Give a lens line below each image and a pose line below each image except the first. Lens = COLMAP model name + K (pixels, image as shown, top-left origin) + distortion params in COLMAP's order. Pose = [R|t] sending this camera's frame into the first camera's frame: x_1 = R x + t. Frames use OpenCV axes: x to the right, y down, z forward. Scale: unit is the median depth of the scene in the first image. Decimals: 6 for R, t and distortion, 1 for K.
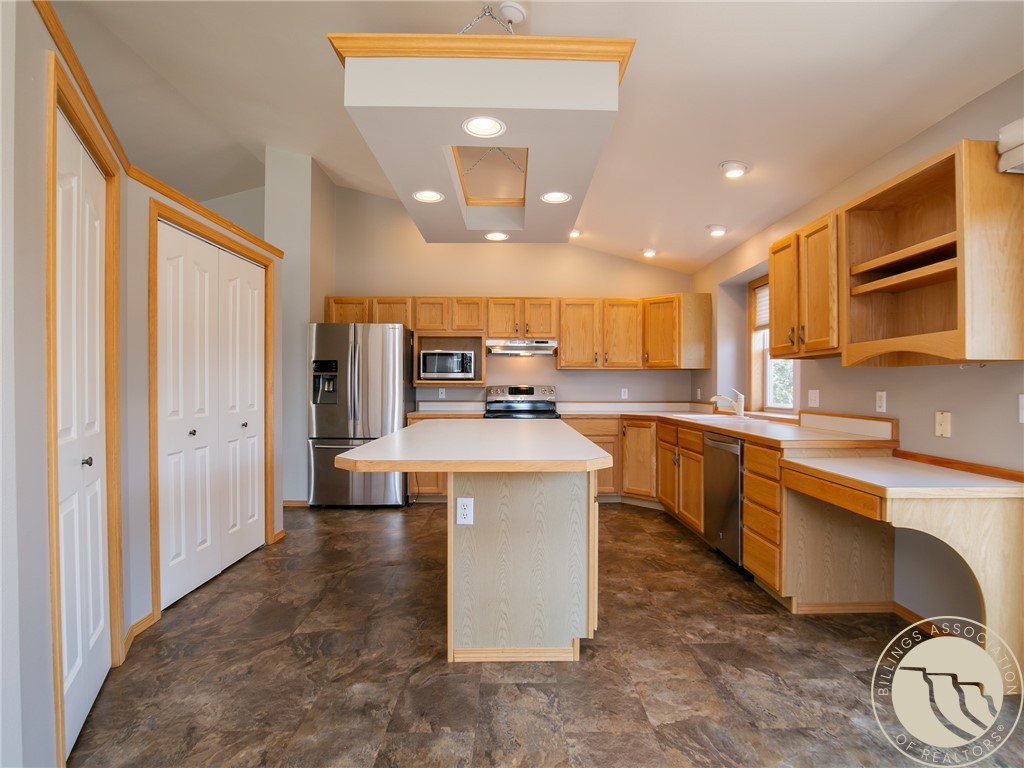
lens RADIAL K [[528.5, 0, 520.3], [0, 528.5, 384.9], [0, 0, 1]] dist [-0.029629, 0.000319]
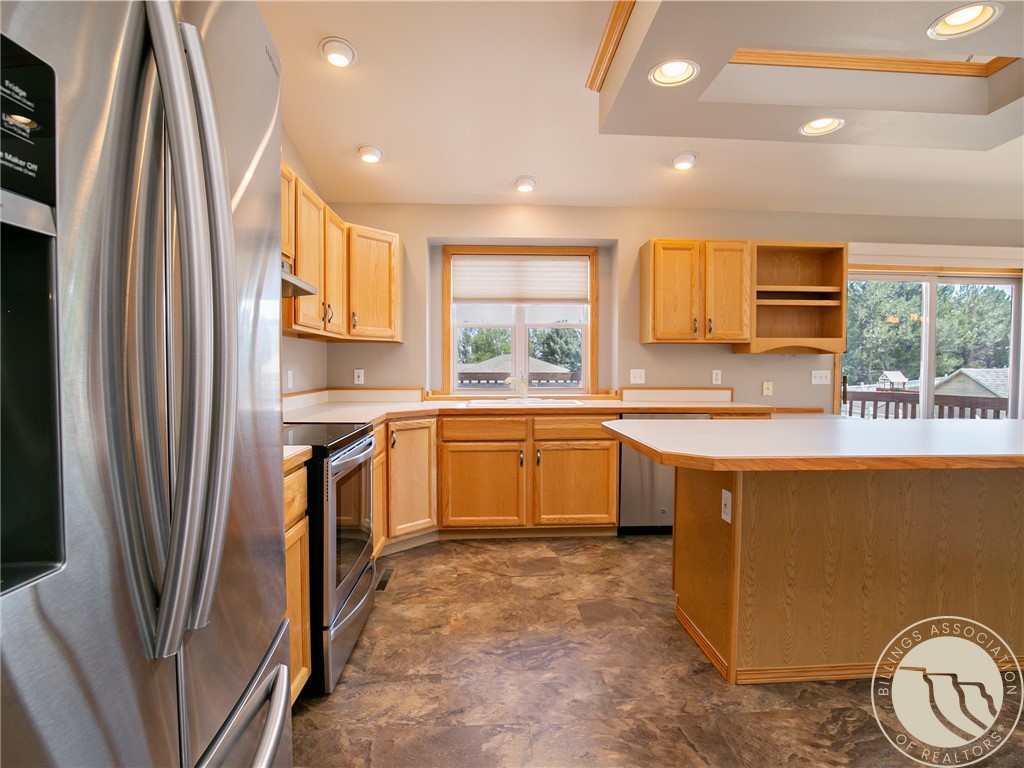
lens RADIAL K [[528.5, 0, 520.3], [0, 528.5, 384.9], [0, 0, 1]] dist [-0.029629, 0.000319]
pose [[-0.029397, -0.051431, 0.998244, -0.774496], [-0.003545, 0.998674, 0.051349, -0.018614], [-0.999562, -0.002030, -0.029540, 1.601254]]
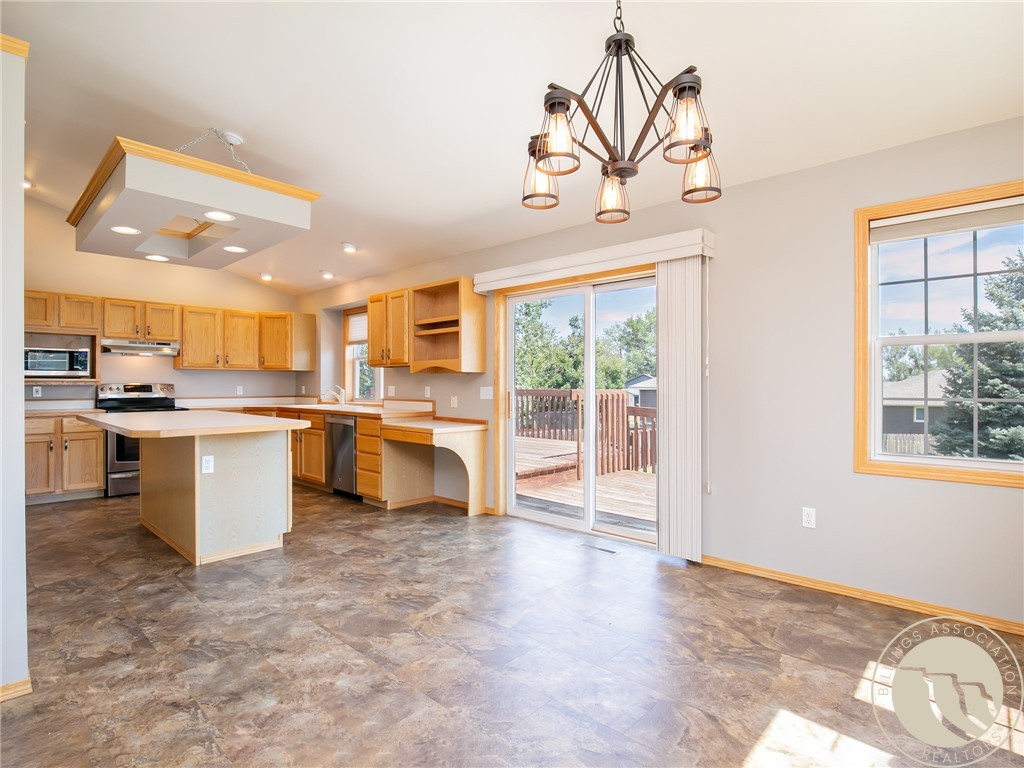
lens RADIAL K [[528.5, 0, 520.3], [0, 528.5, 384.9], [0, 0, 1]] dist [-0.029629, 0.000319]
pose [[0.692005, -0.002345, 0.721889, -0.452902], [-0.000015, 0.999995, 0.003264, 0.001336], [-0.721893, -0.002269, 0.692001, -0.563715]]
